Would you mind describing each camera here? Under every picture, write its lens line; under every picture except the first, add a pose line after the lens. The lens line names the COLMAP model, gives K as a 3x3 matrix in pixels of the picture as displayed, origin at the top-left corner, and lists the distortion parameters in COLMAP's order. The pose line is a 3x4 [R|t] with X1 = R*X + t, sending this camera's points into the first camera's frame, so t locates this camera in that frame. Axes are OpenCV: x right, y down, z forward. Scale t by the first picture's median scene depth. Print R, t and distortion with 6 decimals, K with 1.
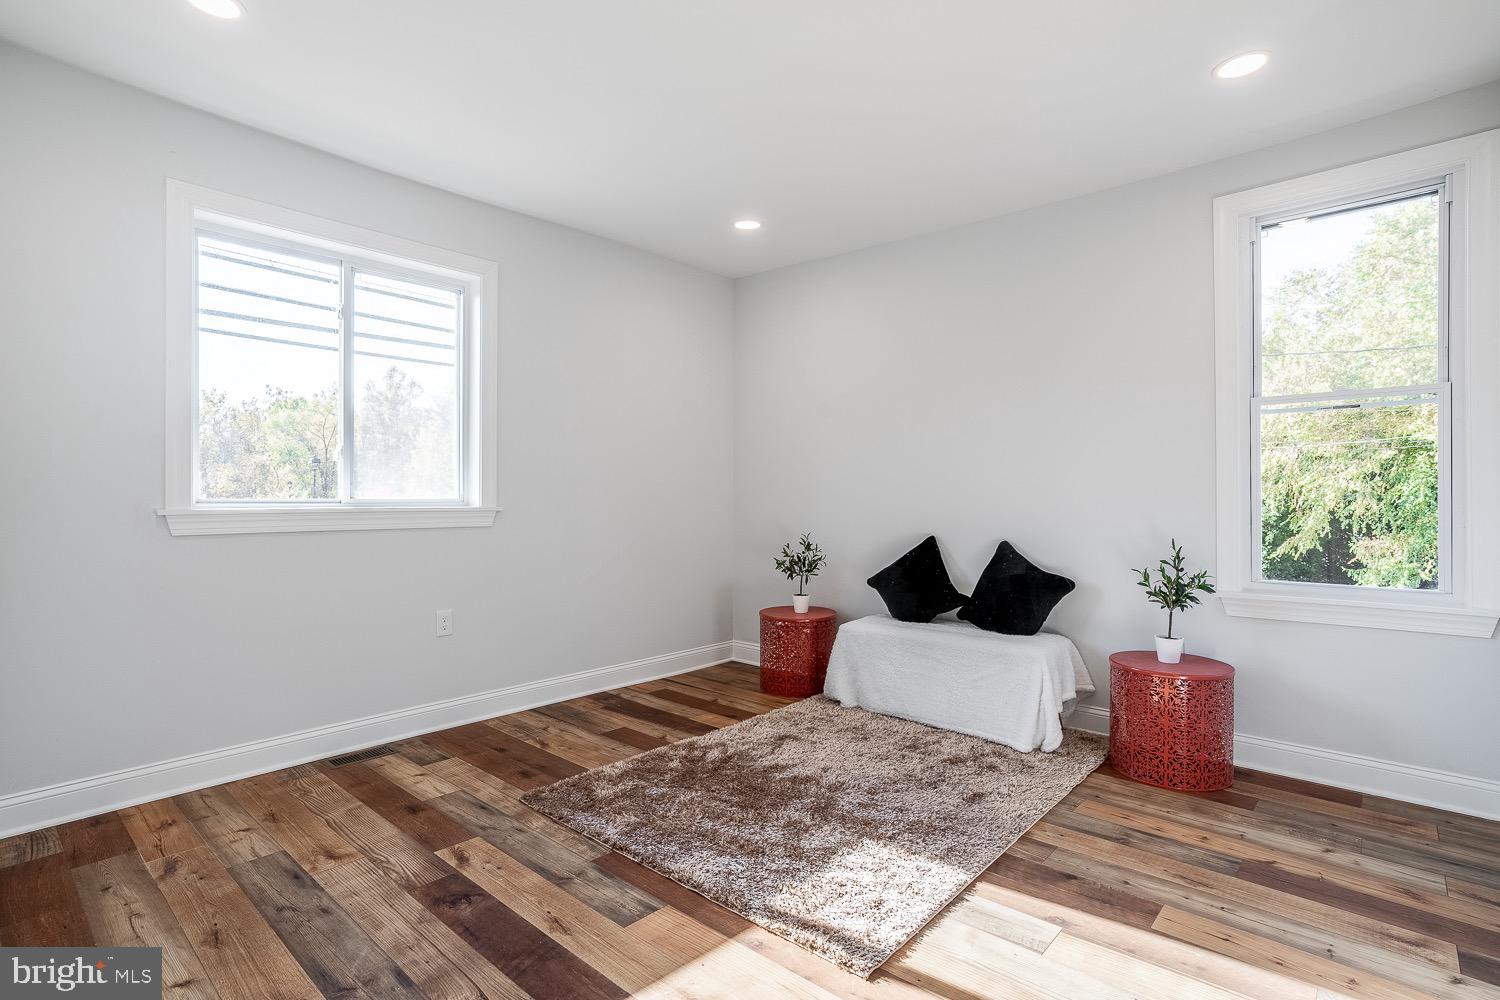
lens RADIAL K [[732.2, 0, 750.1], [0, 732.2, 499.2], [0, 0, 1]] dist [-0.037828, 0.024081]
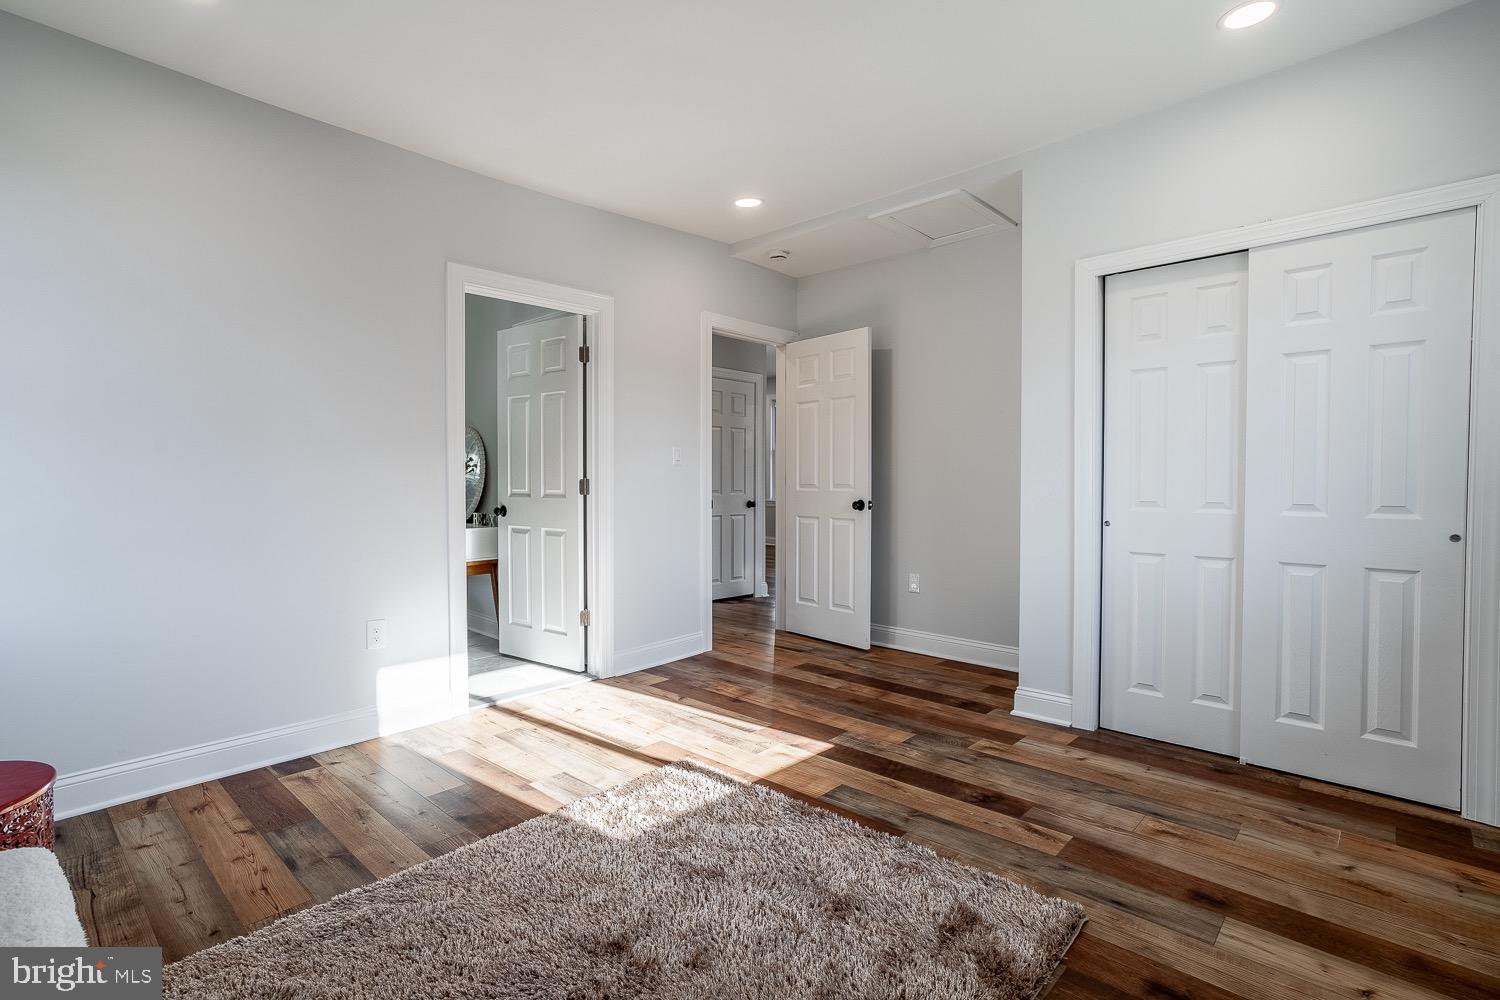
lens RADIAL K [[732.2, 0, 749.6], [0, 732.2, 497.4], [0, 0, 1]] dist [-0.037828, 0.024081]
pose [[-0.999885, 0.001379, 0.015107, -0.015761], [0.001724, 0.999738, 0.022843, 0.006354], [-0.015071, 0.022867, -0.999625, 2.120237]]
